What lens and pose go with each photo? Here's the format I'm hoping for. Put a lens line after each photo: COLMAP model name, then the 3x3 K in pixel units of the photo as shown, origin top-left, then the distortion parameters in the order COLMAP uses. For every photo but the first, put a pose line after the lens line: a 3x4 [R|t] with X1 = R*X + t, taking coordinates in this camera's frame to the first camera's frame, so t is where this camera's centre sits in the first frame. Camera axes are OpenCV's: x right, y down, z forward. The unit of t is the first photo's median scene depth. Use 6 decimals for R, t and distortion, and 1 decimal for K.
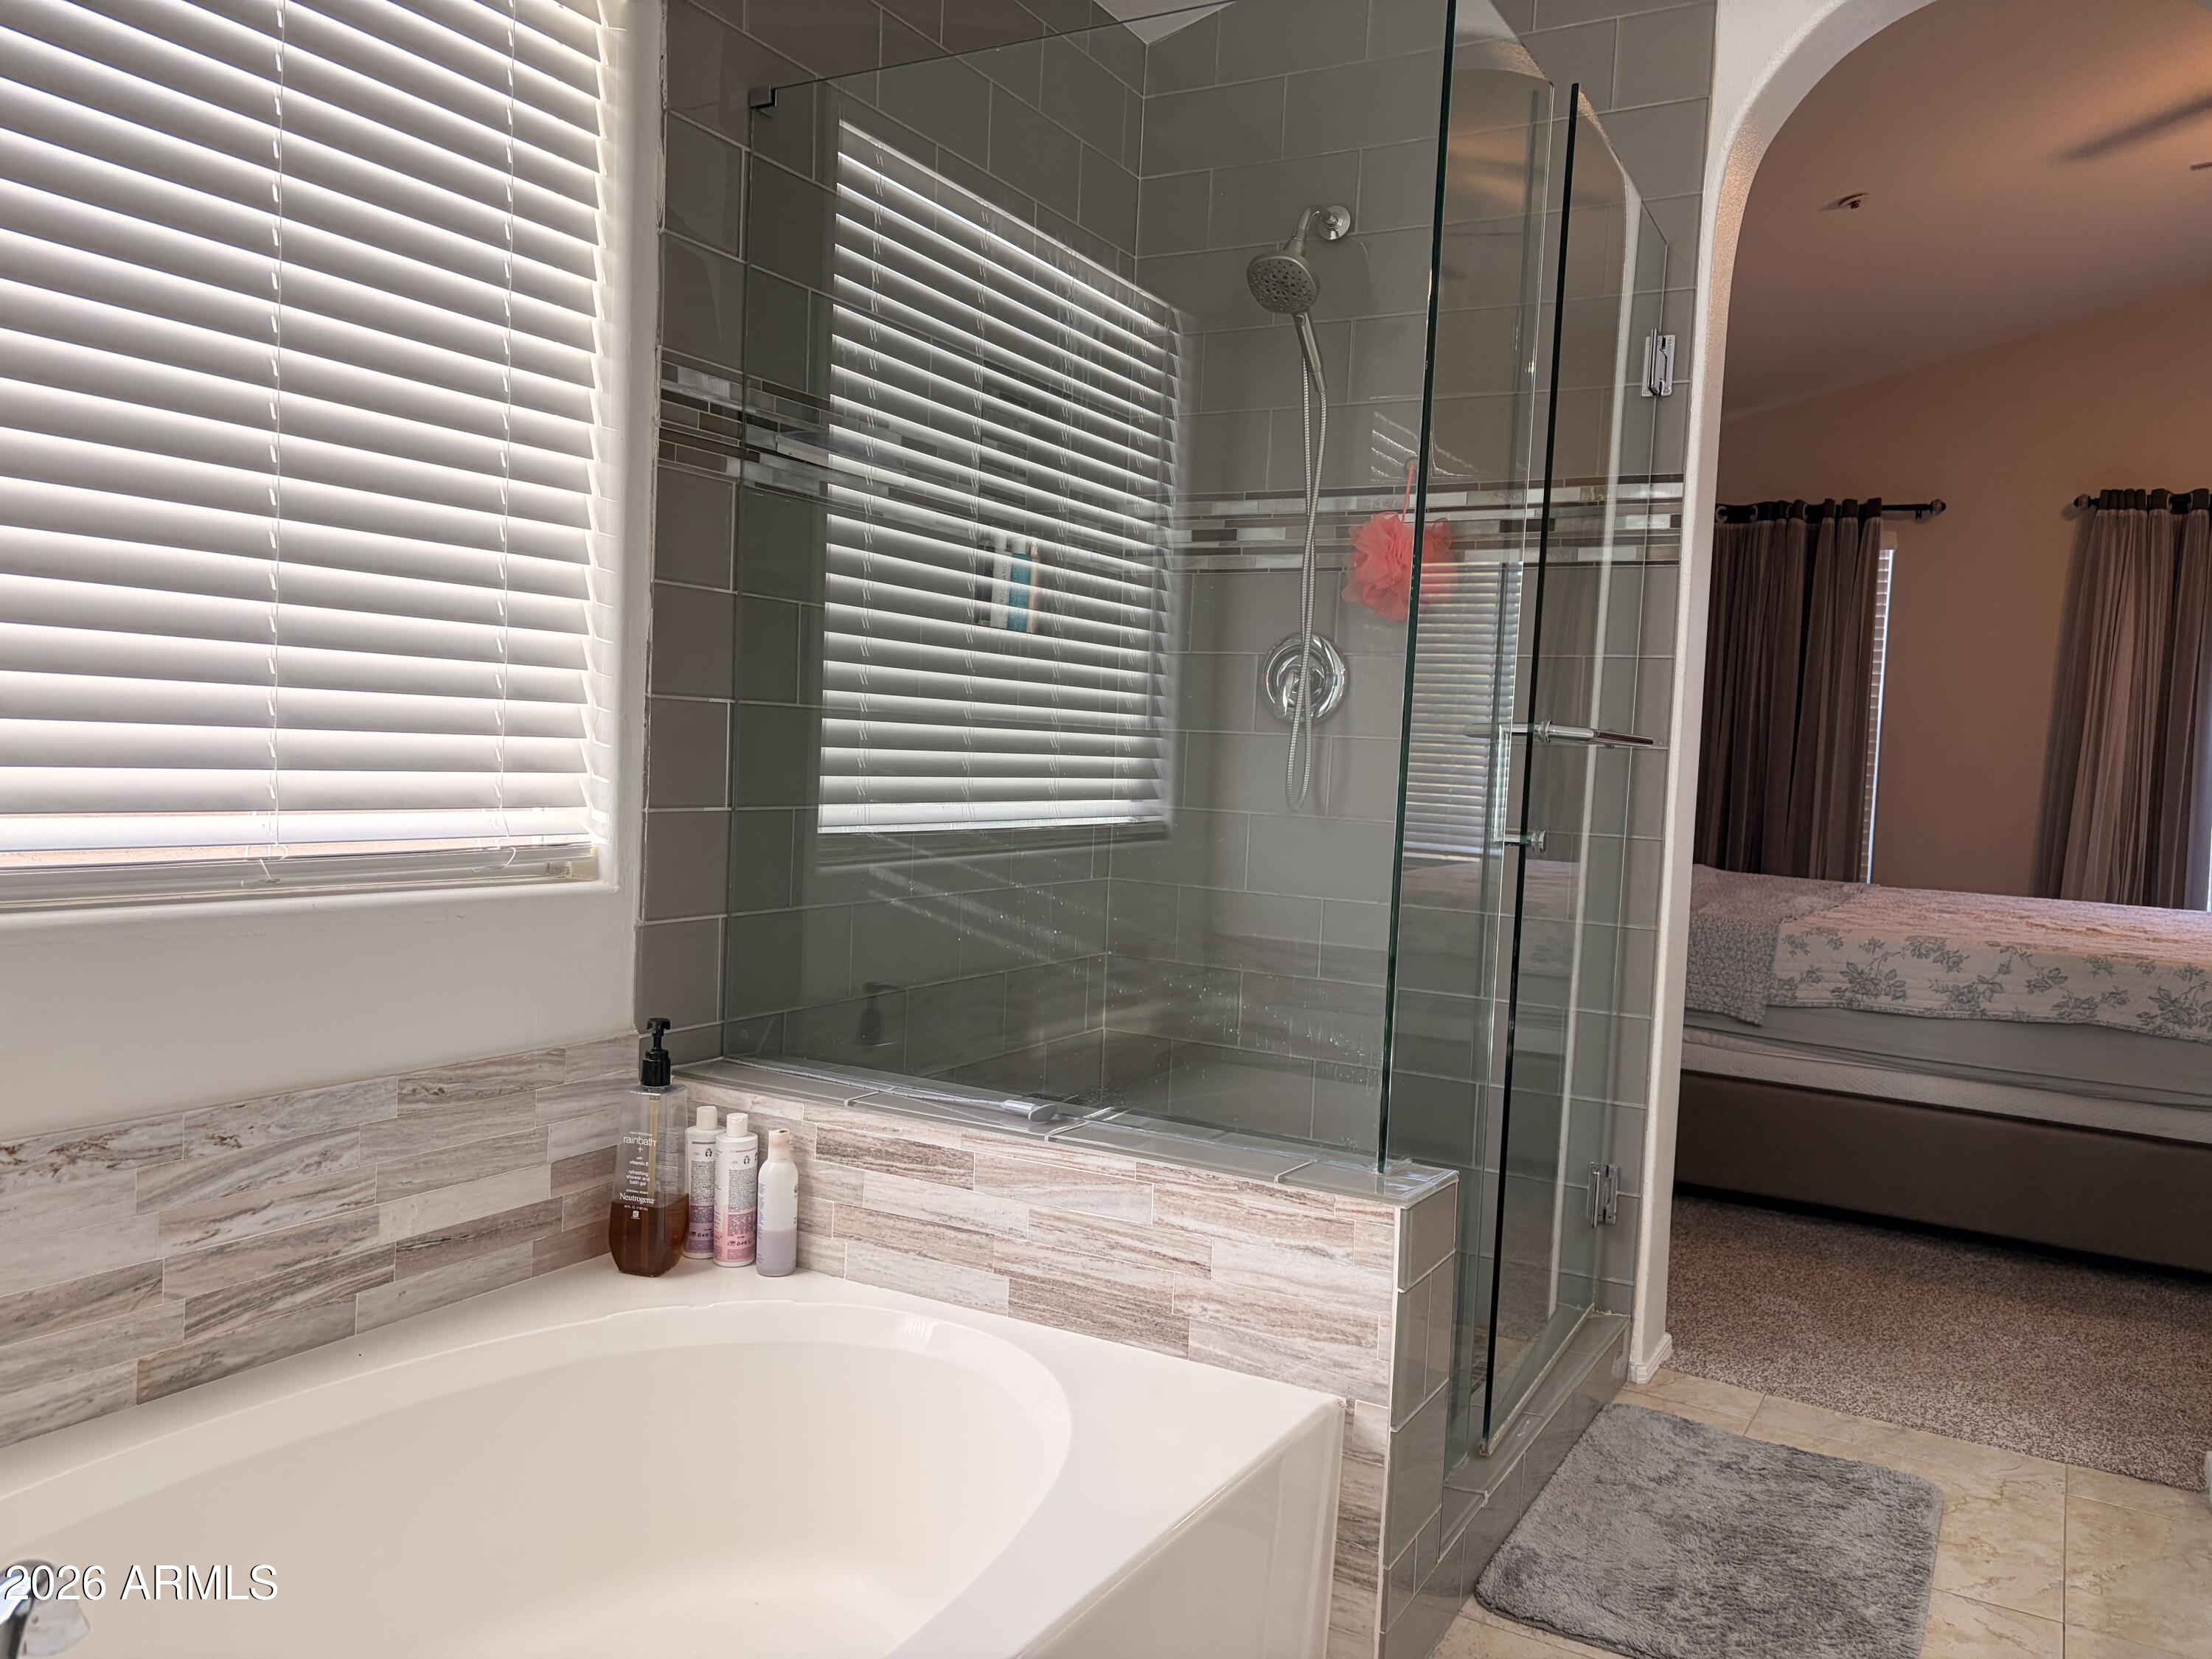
lens RADIAL K [[1632.8, 0, 1106.0], [0, 1632.8, 829.5], [0, 0, 1]] dist [0.045600, -0.076657]
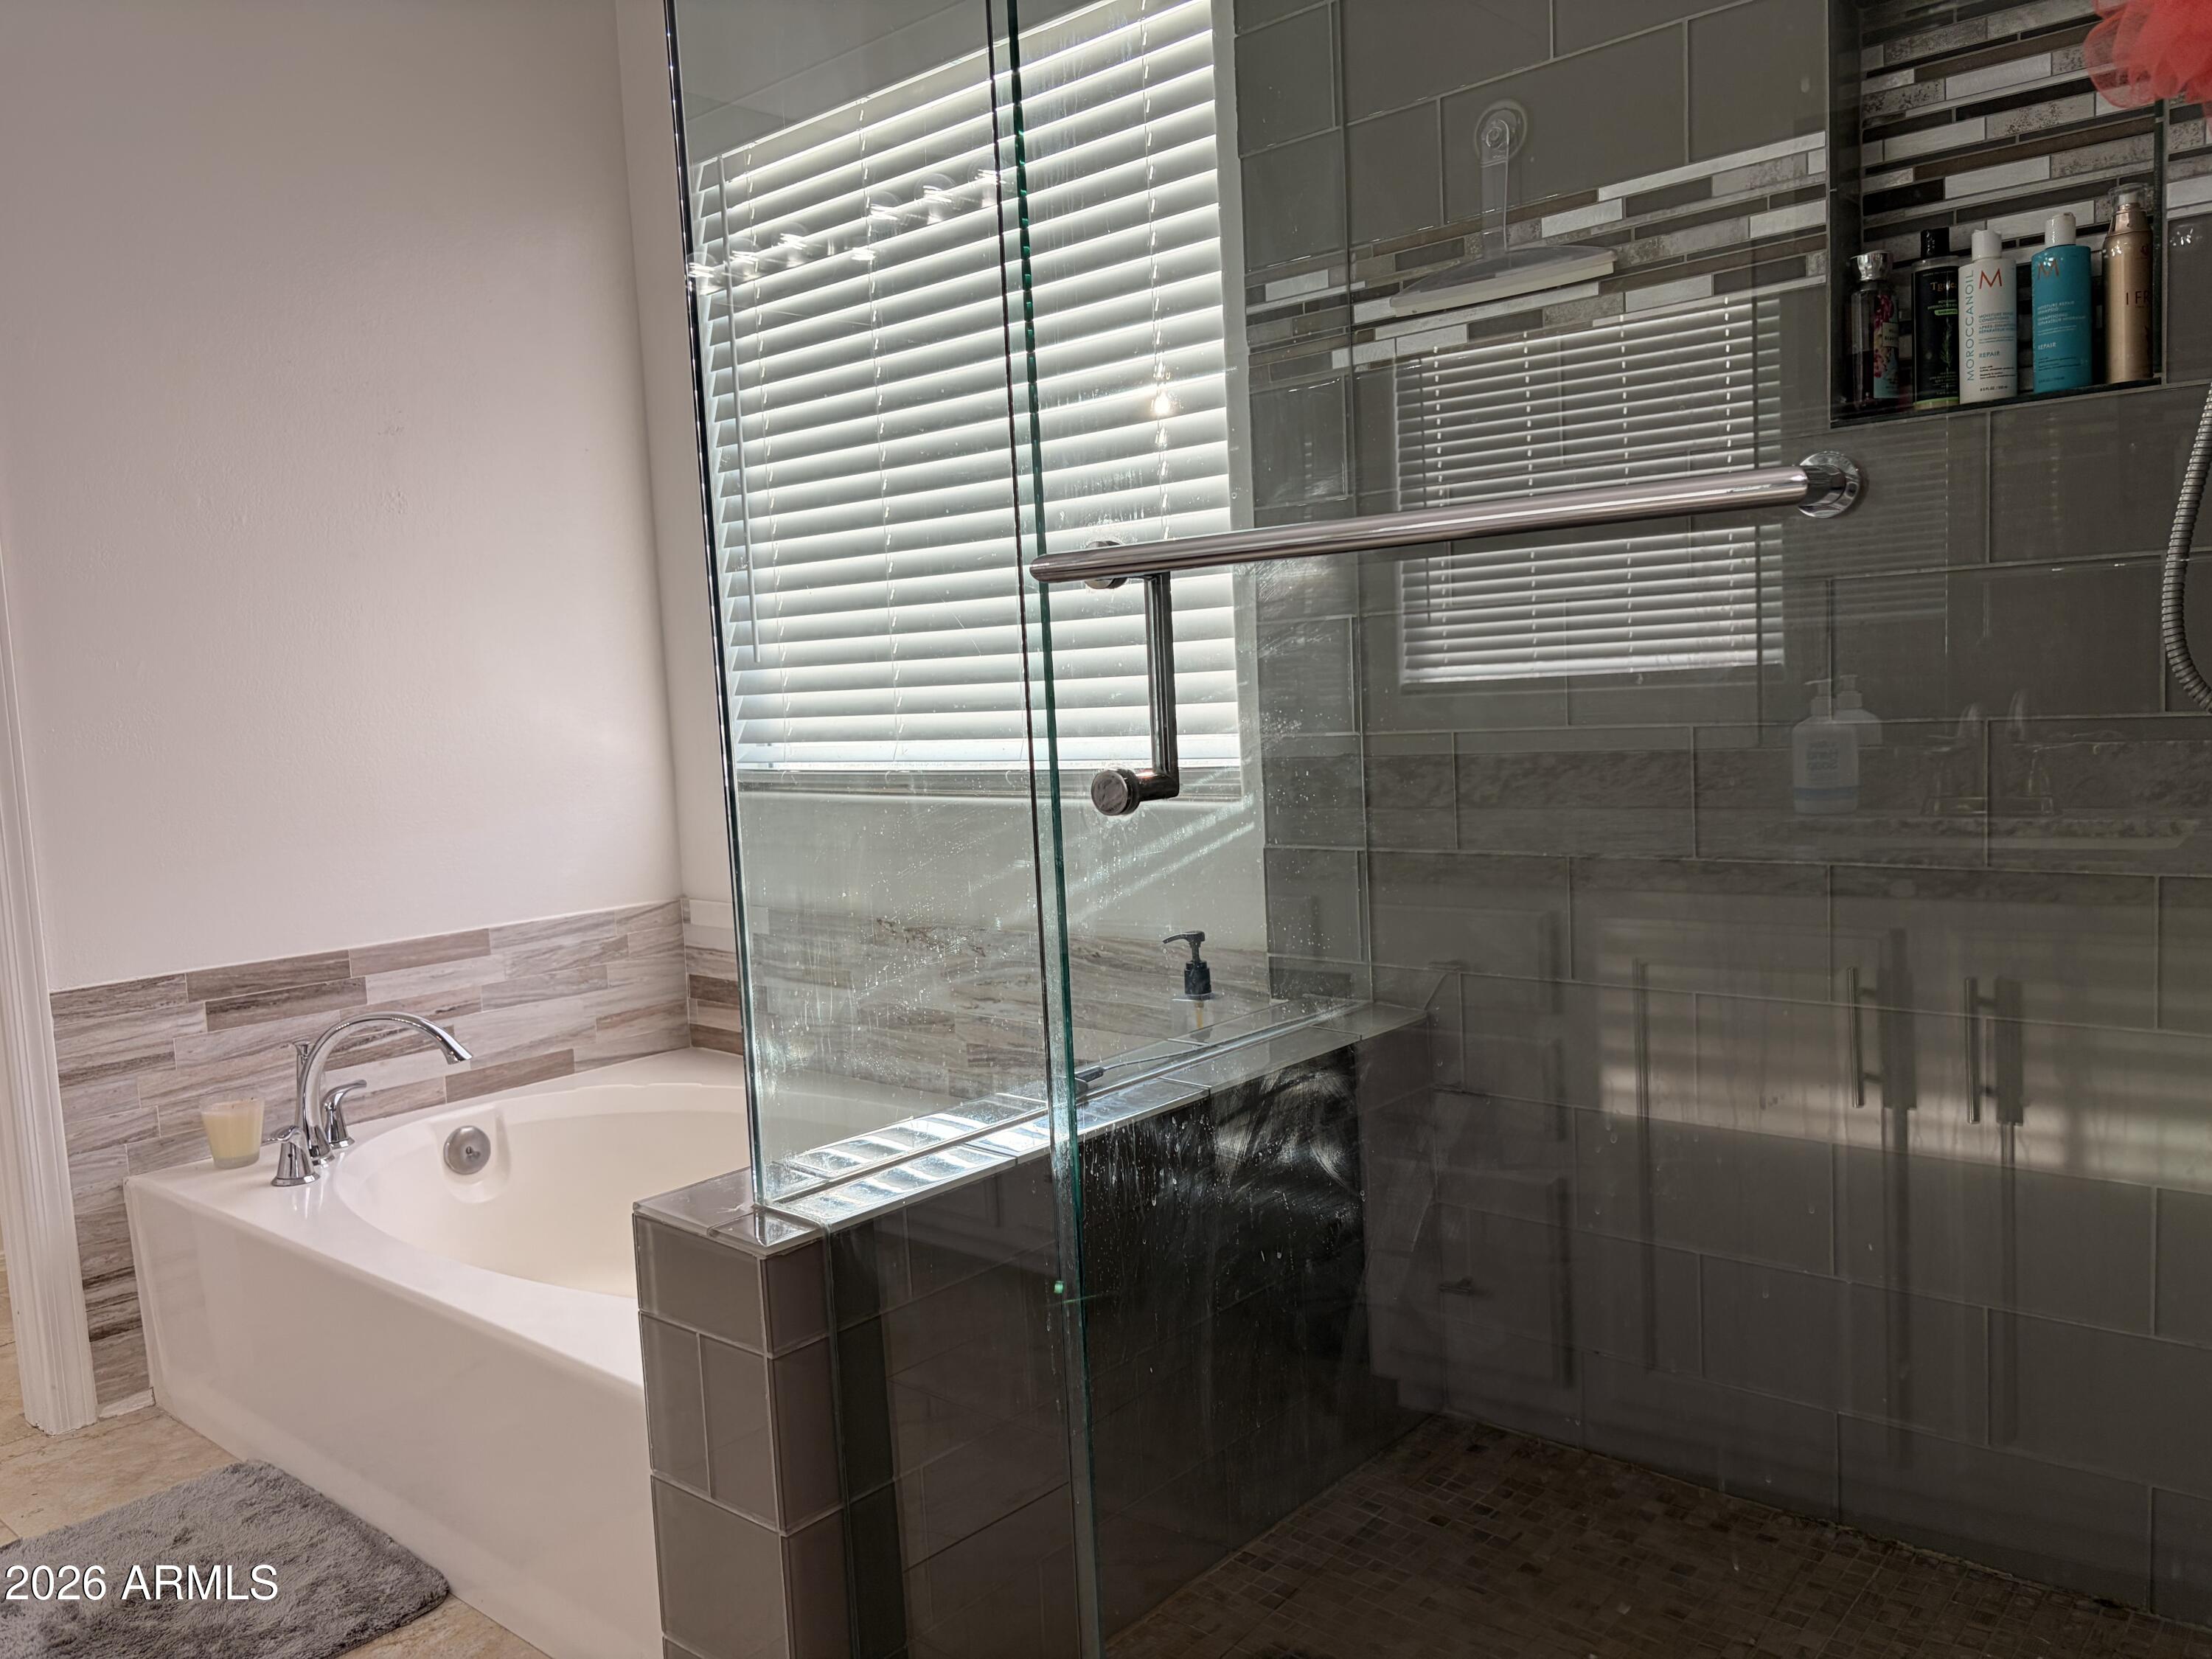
lens RADIAL K [[1632.8, 0, 1106.0], [0, 1632.8, 829.5], [0, 0, 1]] dist [0.045600, -0.076657]
pose [[-0.166639, 0.073649, -0.983264, 0.732337], [0.011558, 0.997284, 0.072741, -0.027823], [0.985950, 0.000757, -0.167037, 1.050686]]
